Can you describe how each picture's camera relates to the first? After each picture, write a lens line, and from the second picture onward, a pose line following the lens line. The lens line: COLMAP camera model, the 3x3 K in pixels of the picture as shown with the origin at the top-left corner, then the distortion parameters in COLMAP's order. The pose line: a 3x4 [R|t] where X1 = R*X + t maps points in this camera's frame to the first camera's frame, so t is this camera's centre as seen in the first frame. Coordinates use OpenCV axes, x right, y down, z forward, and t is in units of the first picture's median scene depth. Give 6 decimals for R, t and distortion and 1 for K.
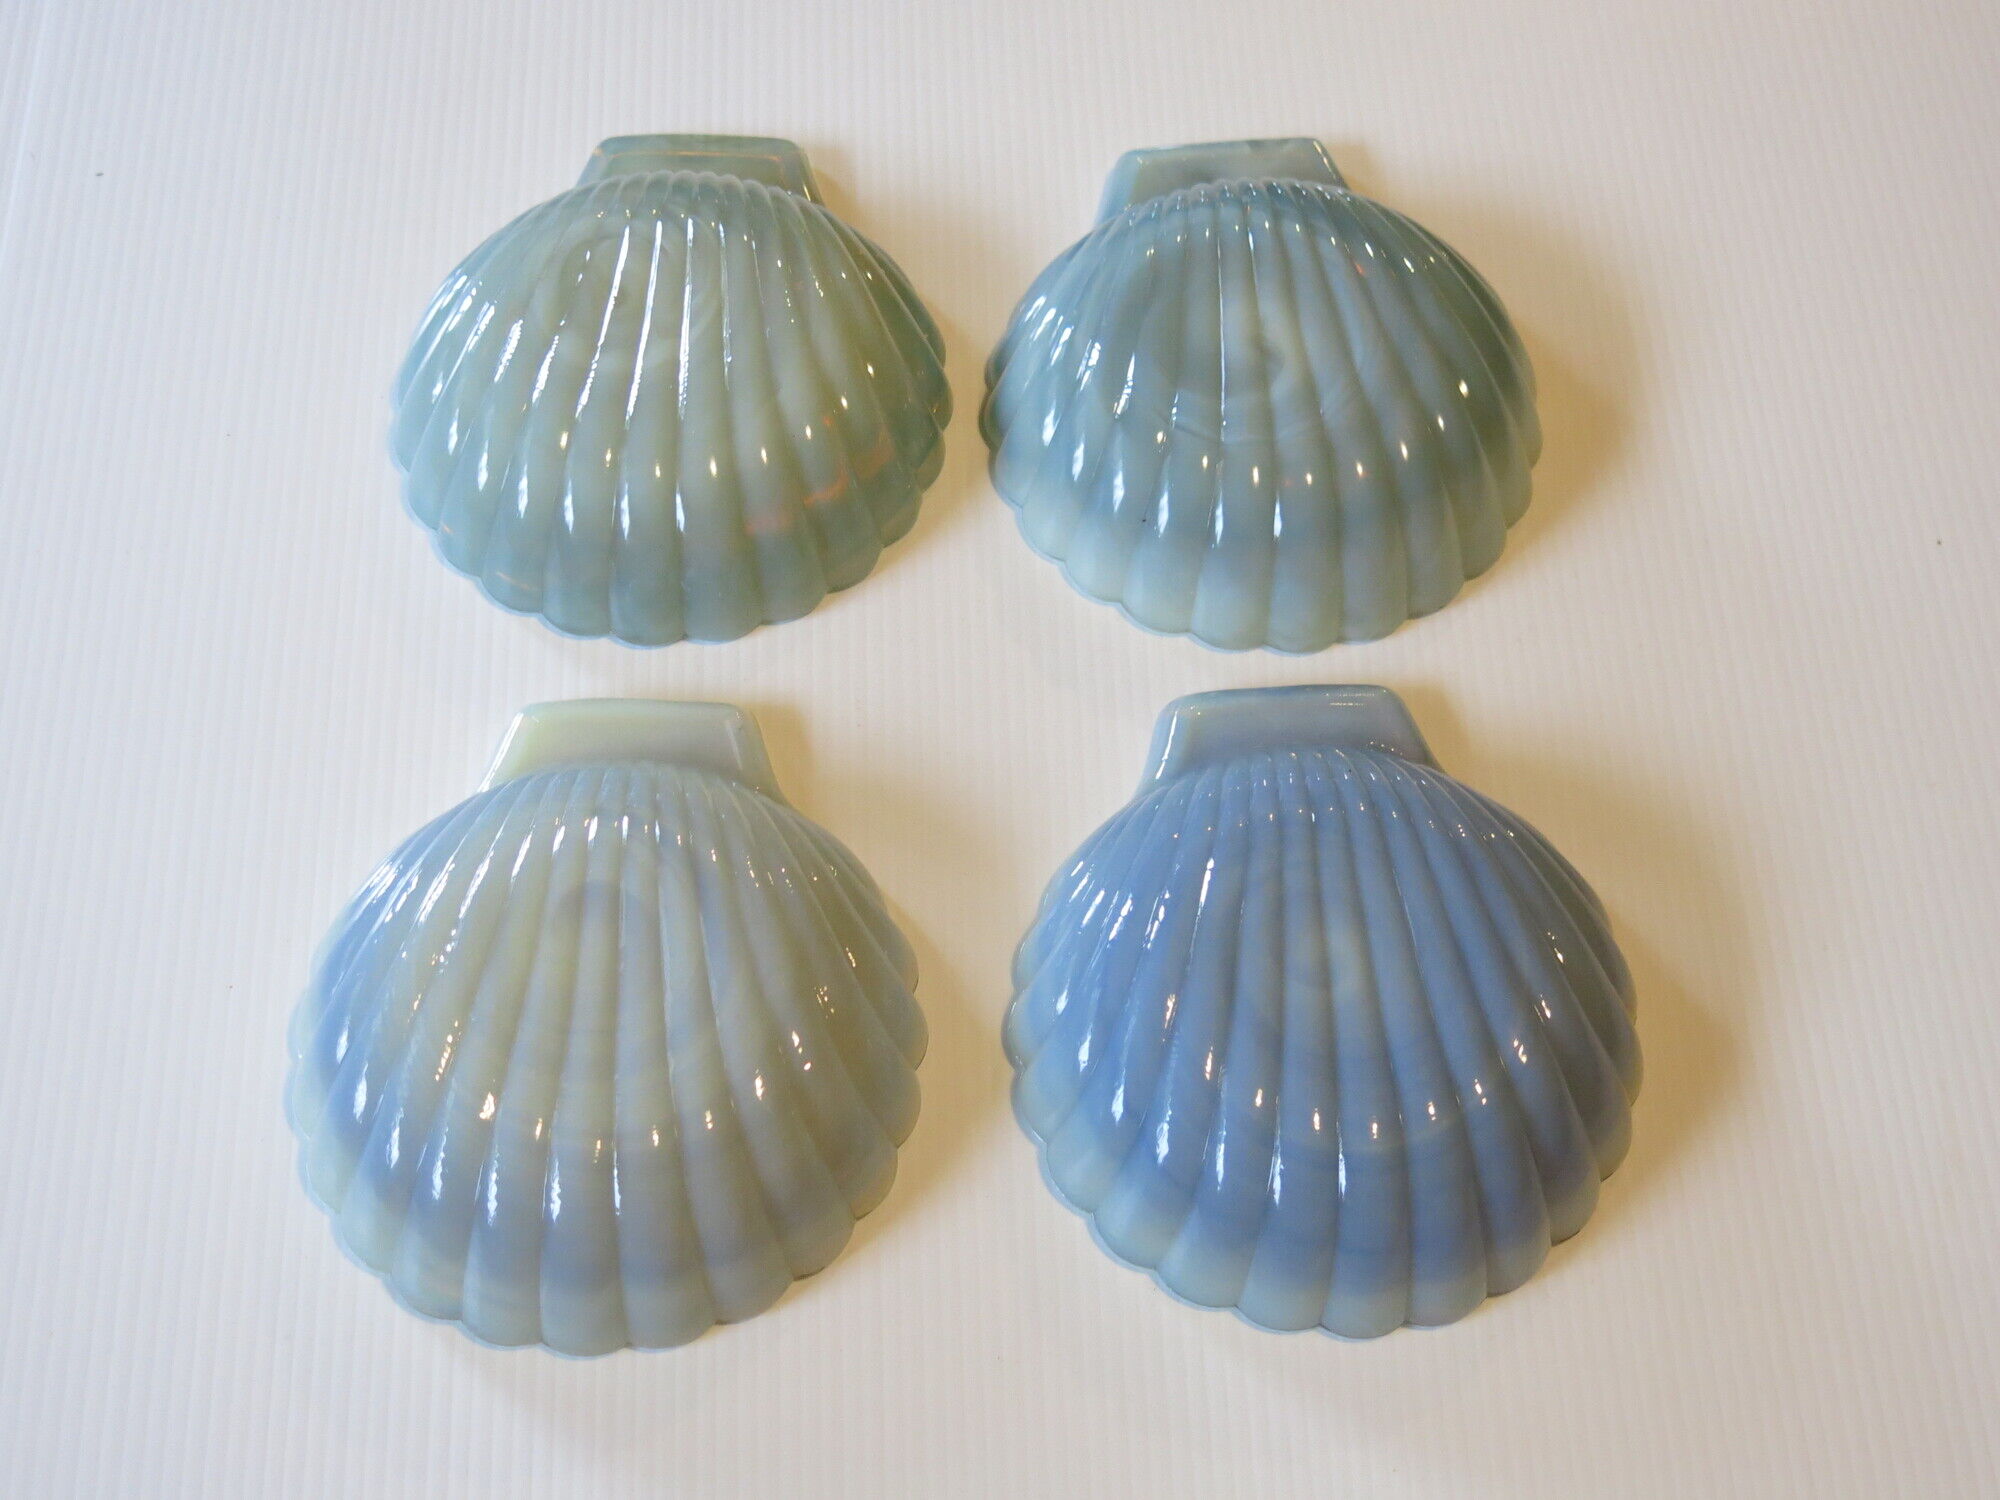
lens RADIAL K [[2676.1, 0, 999.9], [0, 2676.1, 743.5], [0, 0, 1]] dist [-0.027193, 0.000000]
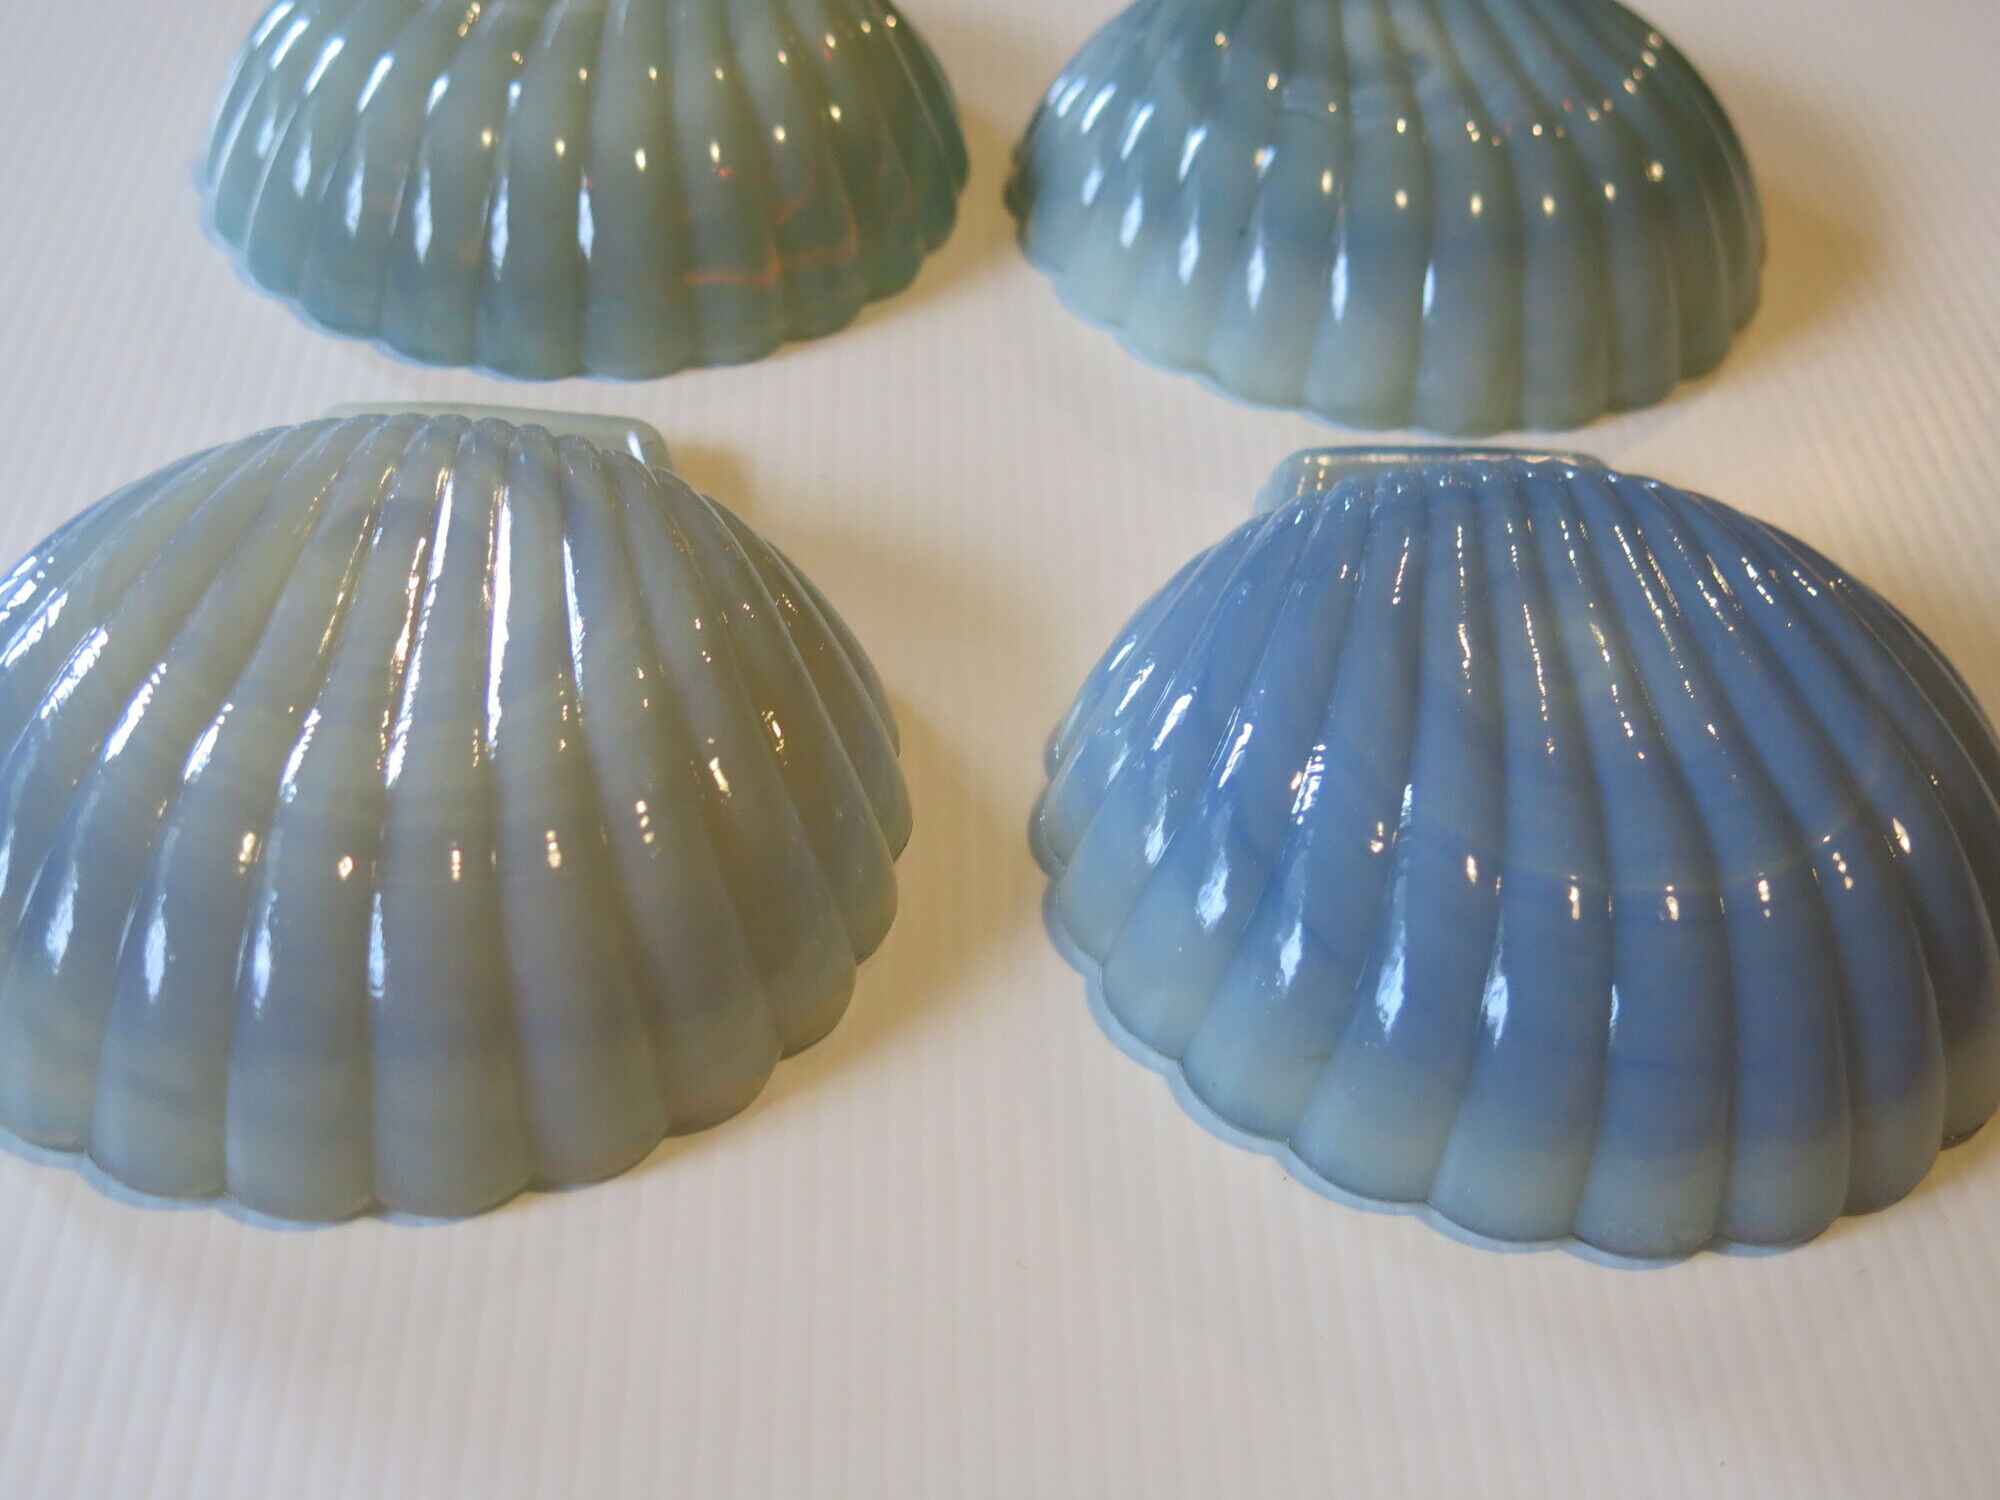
lens RADIAL K [[2676.1, 0, 992.7], [0, 2676.1, 754.6], [0, 0, 1]] dist [-0.027193, 0.000000]
pose [[0.998884, 0.043356, 0.018747, -0.019606], [-0.035514, 0.951008, -0.307120, 0.271826], [-0.031144, 0.306112, 0.951486, 0.377750]]
